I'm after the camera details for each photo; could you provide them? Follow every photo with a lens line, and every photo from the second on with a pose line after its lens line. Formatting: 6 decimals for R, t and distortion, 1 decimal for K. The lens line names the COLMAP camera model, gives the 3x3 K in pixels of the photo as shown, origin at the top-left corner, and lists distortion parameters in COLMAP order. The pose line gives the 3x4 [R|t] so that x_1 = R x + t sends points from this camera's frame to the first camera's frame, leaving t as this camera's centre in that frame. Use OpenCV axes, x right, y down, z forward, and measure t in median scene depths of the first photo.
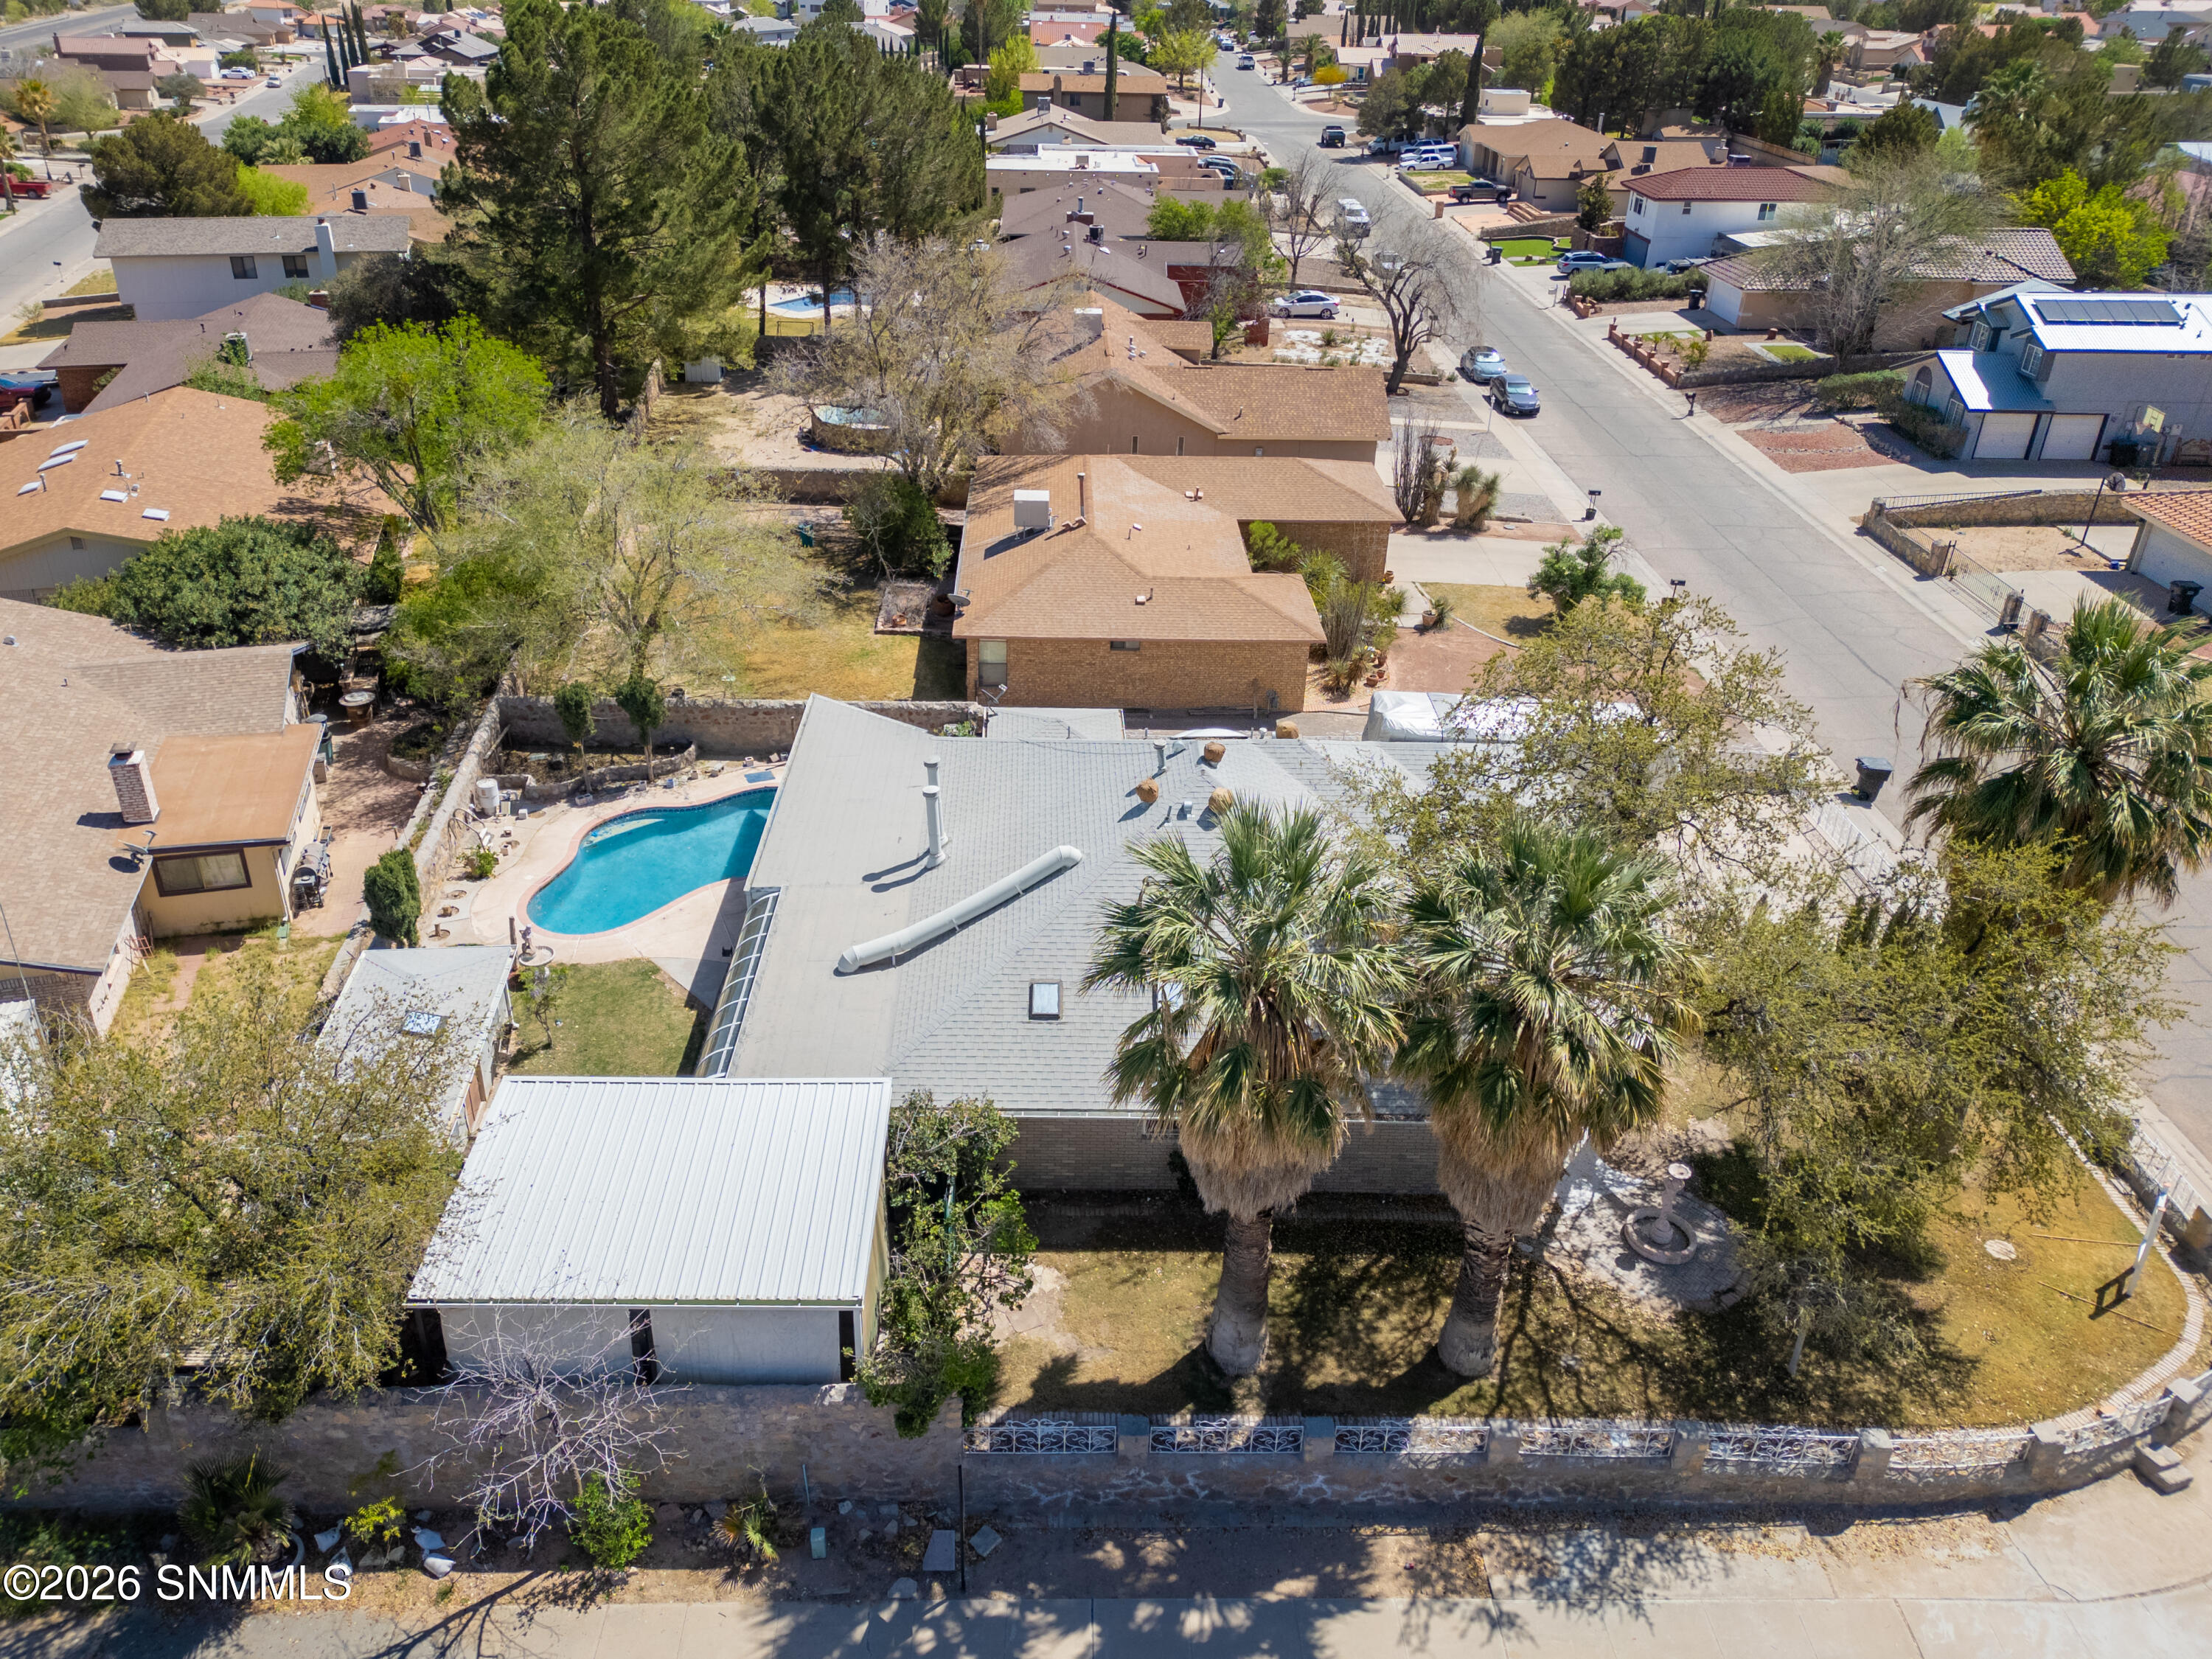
lens RADIAL K [[1524.4, 0, 1099.7], [0, 1524.4, 852.2], [0, 0, 1]] dist [0.112349, -0.086585]
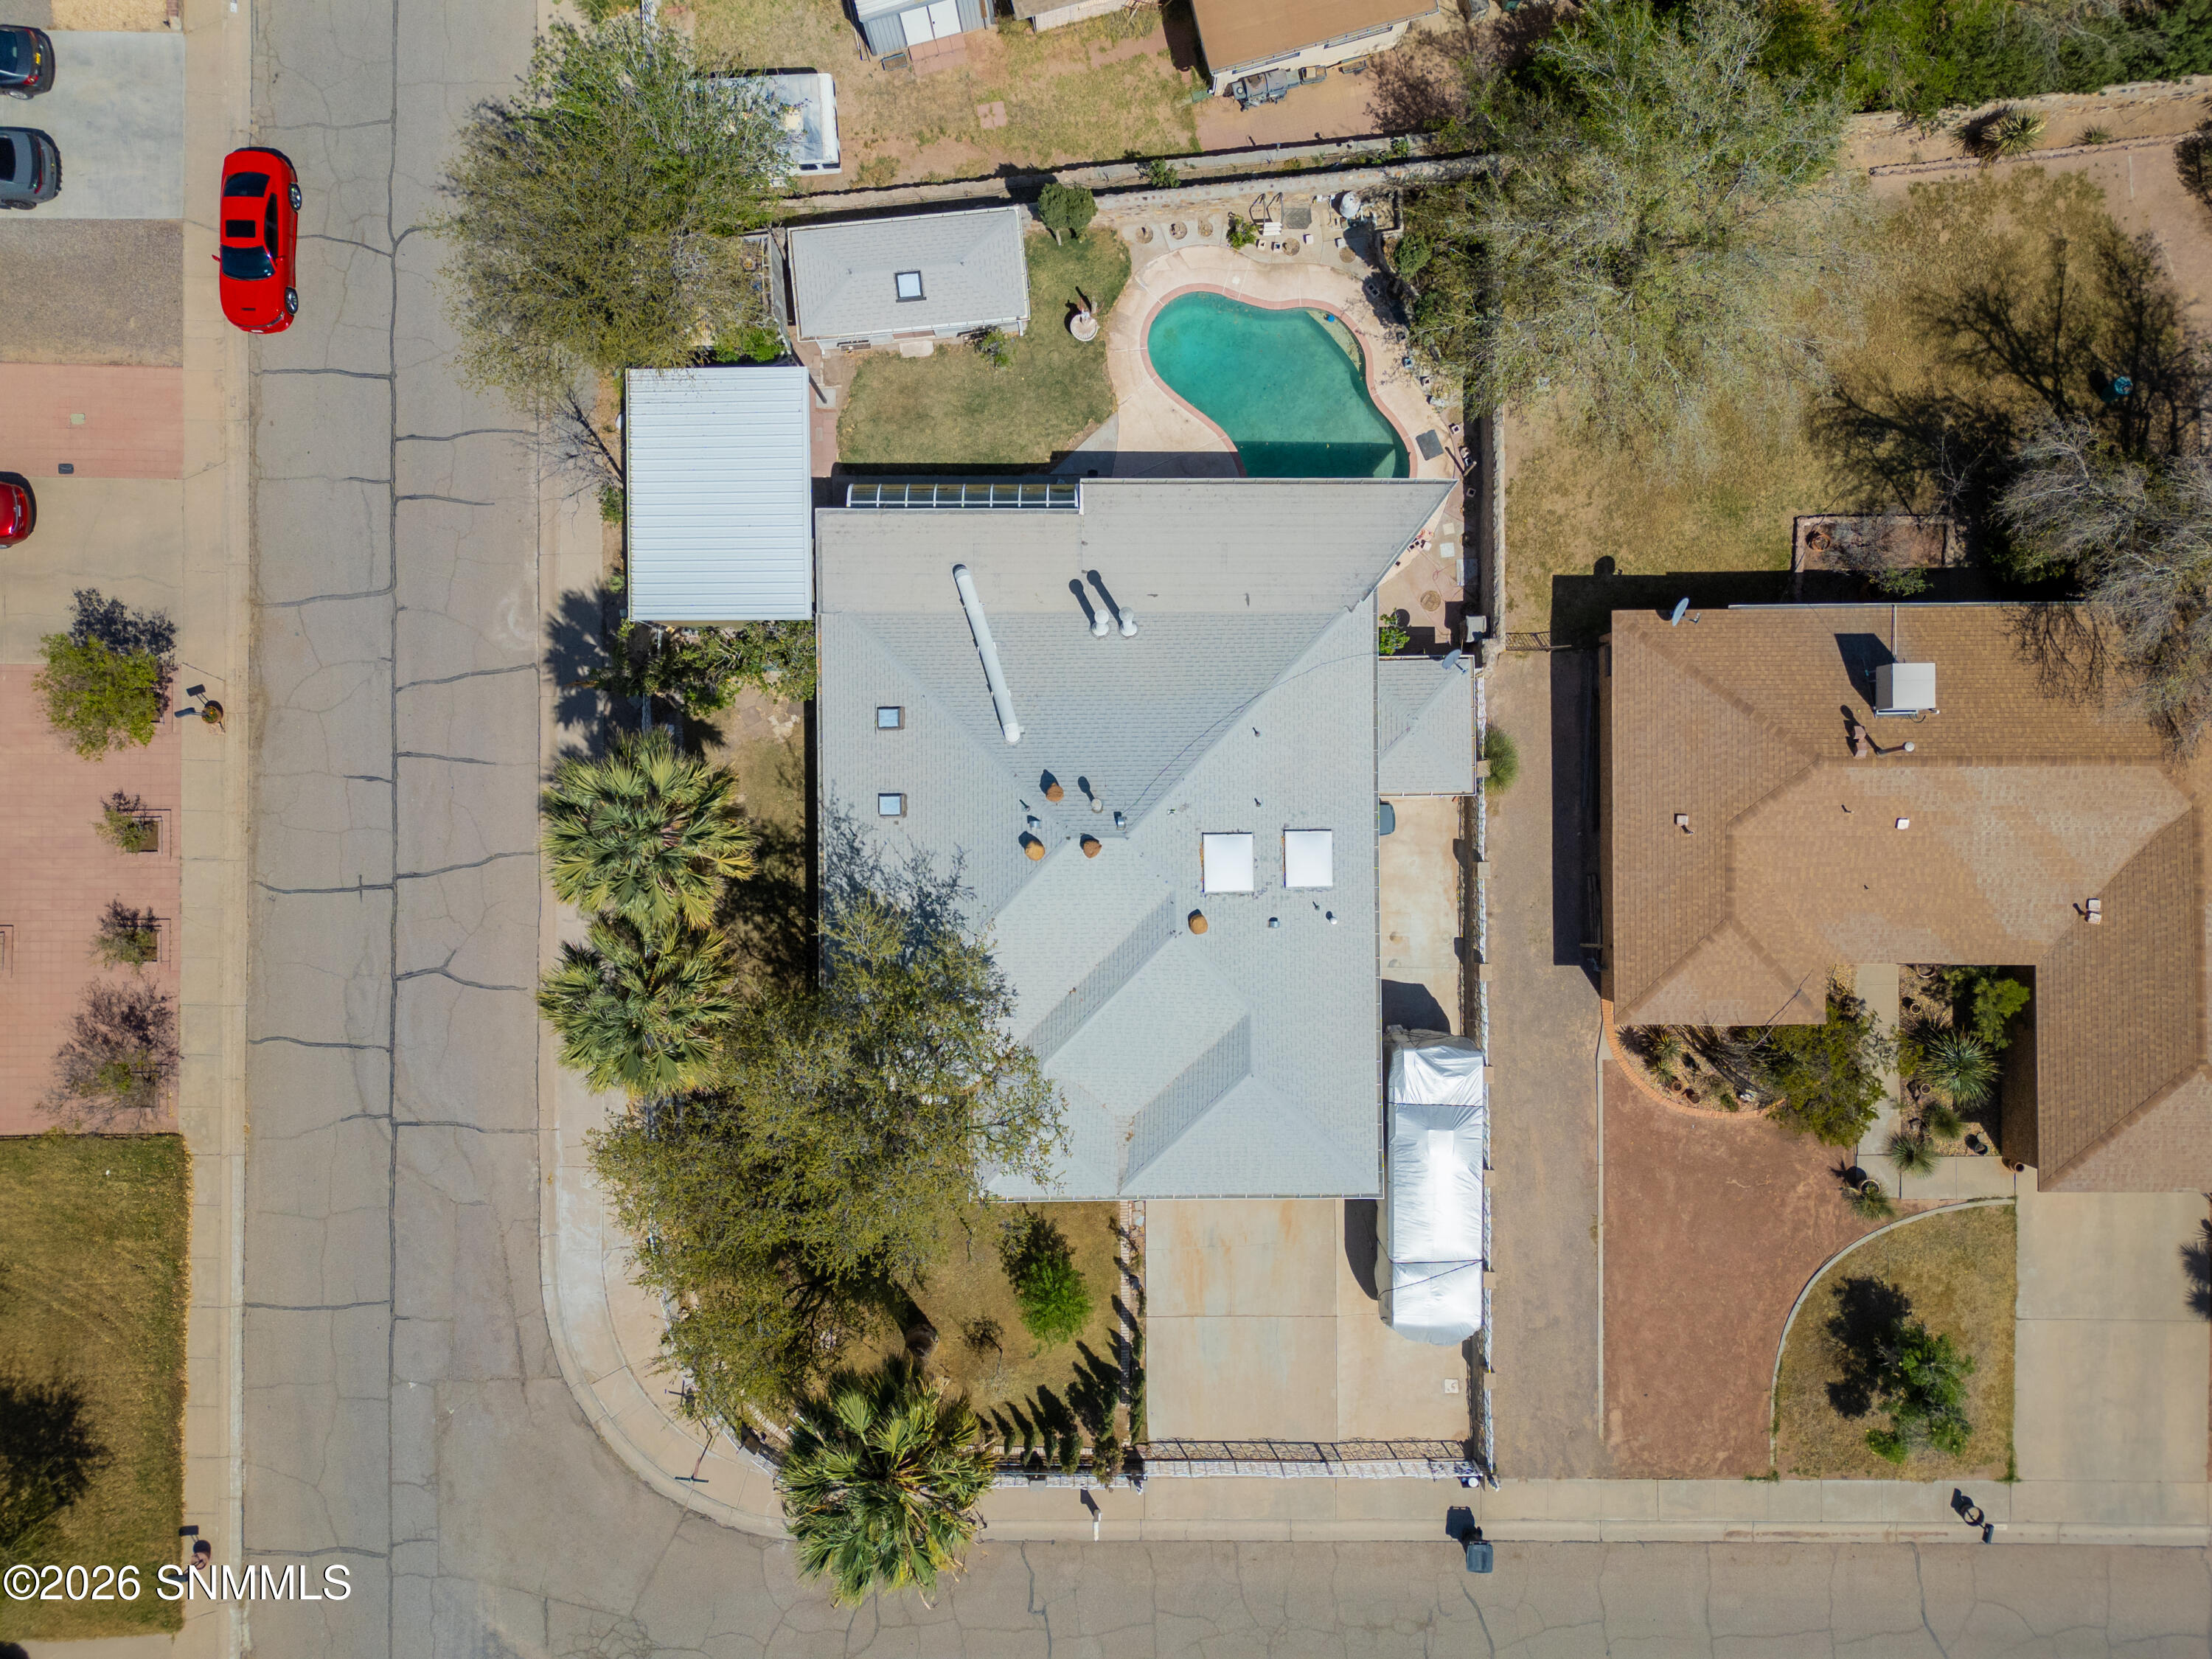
lens RADIAL K [[1524.4, 0, 1099.7], [0, 1524.4, 852.2], [0, 0, 1]] dist [0.112349, -0.086585]
pose [[-0.023294, 0.999604, -0.015783, 0.091738], [-0.522461, 0.001288, 0.852662, -1.017002], [0.852345, 0.028108, 0.522224, 0.344255]]
